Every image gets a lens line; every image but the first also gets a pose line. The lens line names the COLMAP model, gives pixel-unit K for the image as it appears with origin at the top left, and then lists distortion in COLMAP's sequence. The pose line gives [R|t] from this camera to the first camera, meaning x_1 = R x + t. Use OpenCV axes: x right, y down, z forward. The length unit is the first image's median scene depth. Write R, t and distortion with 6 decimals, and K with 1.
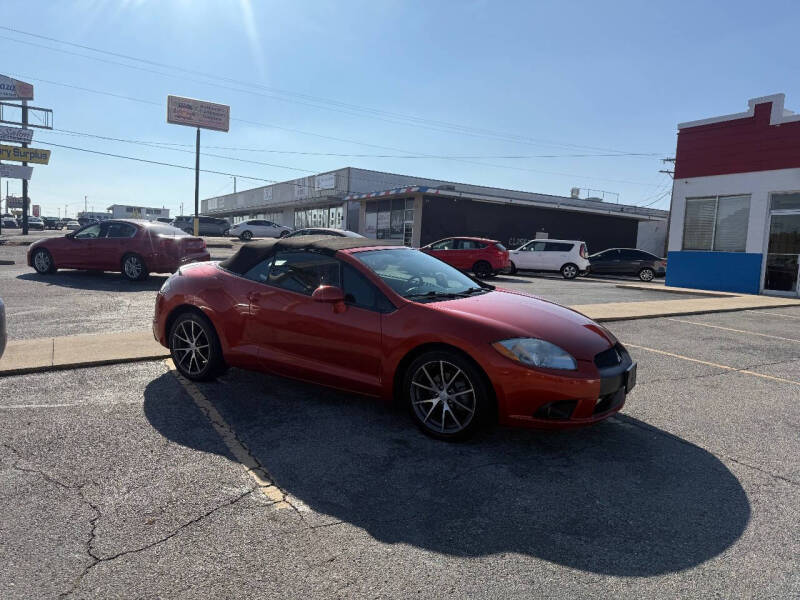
lens RADIAL K [[567.1, 0, 395.6], [0, 567.1, 301.0], [0, 0, 1]] dist [0.085073, -0.105859]
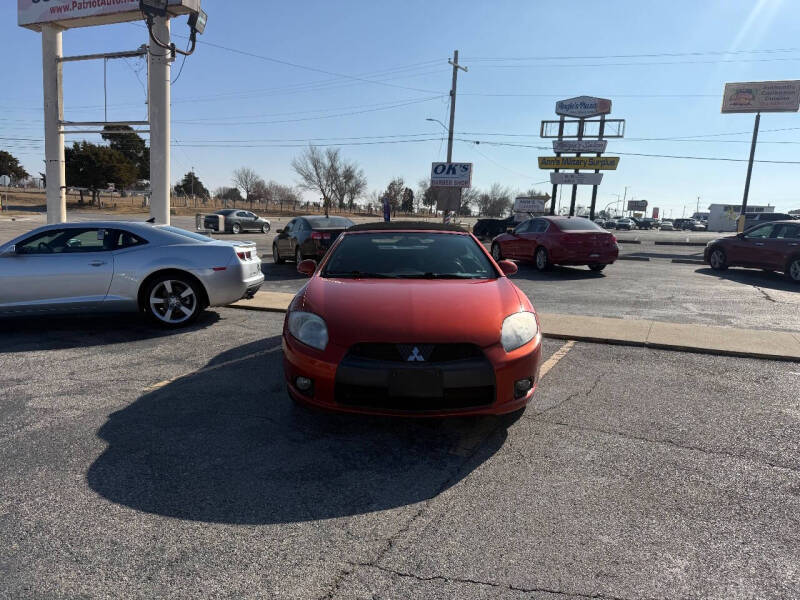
lens RADIAL K [[567.1, 0, 395.6], [0, 567.1, 301.0], [0, 0, 1]] dist [0.085073, -0.105859]
pose [[0.538222, 0.102156, -0.836589, 0.270248], [-0.103617, 0.993117, 0.054608, -0.006705], [0.836409, 0.057293, 0.545103, 0.131445]]
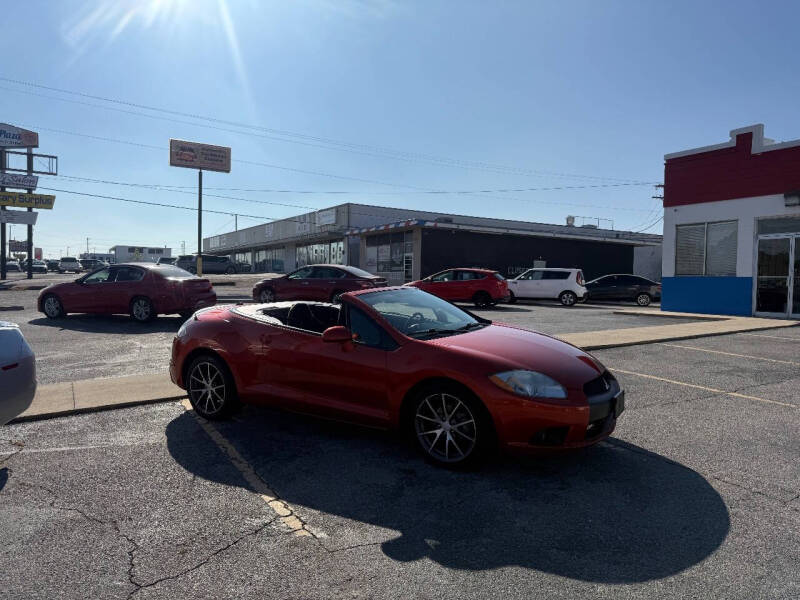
lens RADIAL K [[567.0, 0, 400.0], [0, 567.0, 300.0], [0, 0, 1]] dist [0.090851, -0.120217]
pose [[0.999492, -0.031445, 0.005208, -0.000379], [0.031683, 0.997992, -0.054843, -0.003852], [-0.003473, 0.054980, 0.998481, -0.022001]]
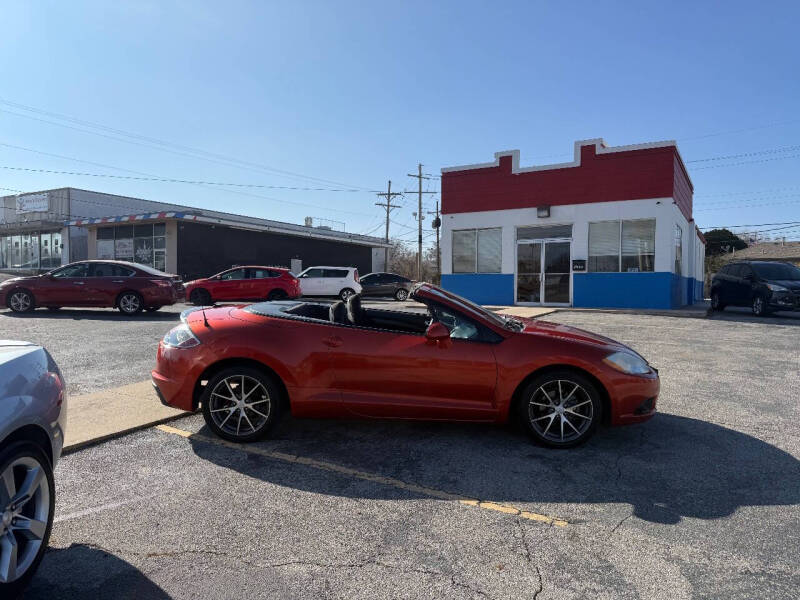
lens RADIAL K [[564.6, 0, 397.1], [0, 564.6, 308.7], [0, 0, 1]] dist [0.096457, -0.135533]
pose [[0.868358, -0.064387, 0.491741, -0.185113], [0.078679, 0.996865, -0.008412, -0.013719], [-0.489657, 0.045994, 0.870701, 0.032070]]
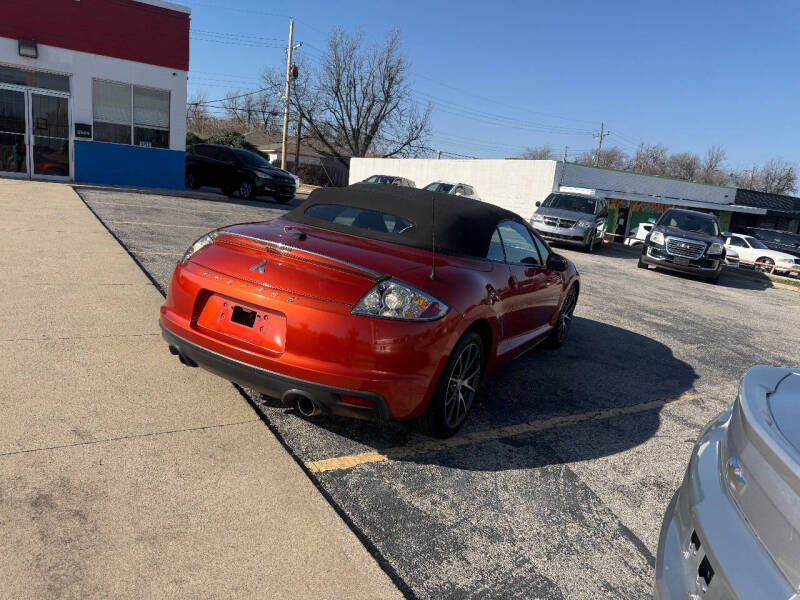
lens RADIAL K [[575.1, 0, 400.0], [0, 575.1, 300.0], [0, 0, 1]] dist [0.001694, -0.001669]
pose [[-0.056126, -0.249094, 0.966852, -0.302213], [-0.019837, 0.968465, 0.248358, -0.052977], [-0.998227, -0.005240, -0.059297, 0.347857]]
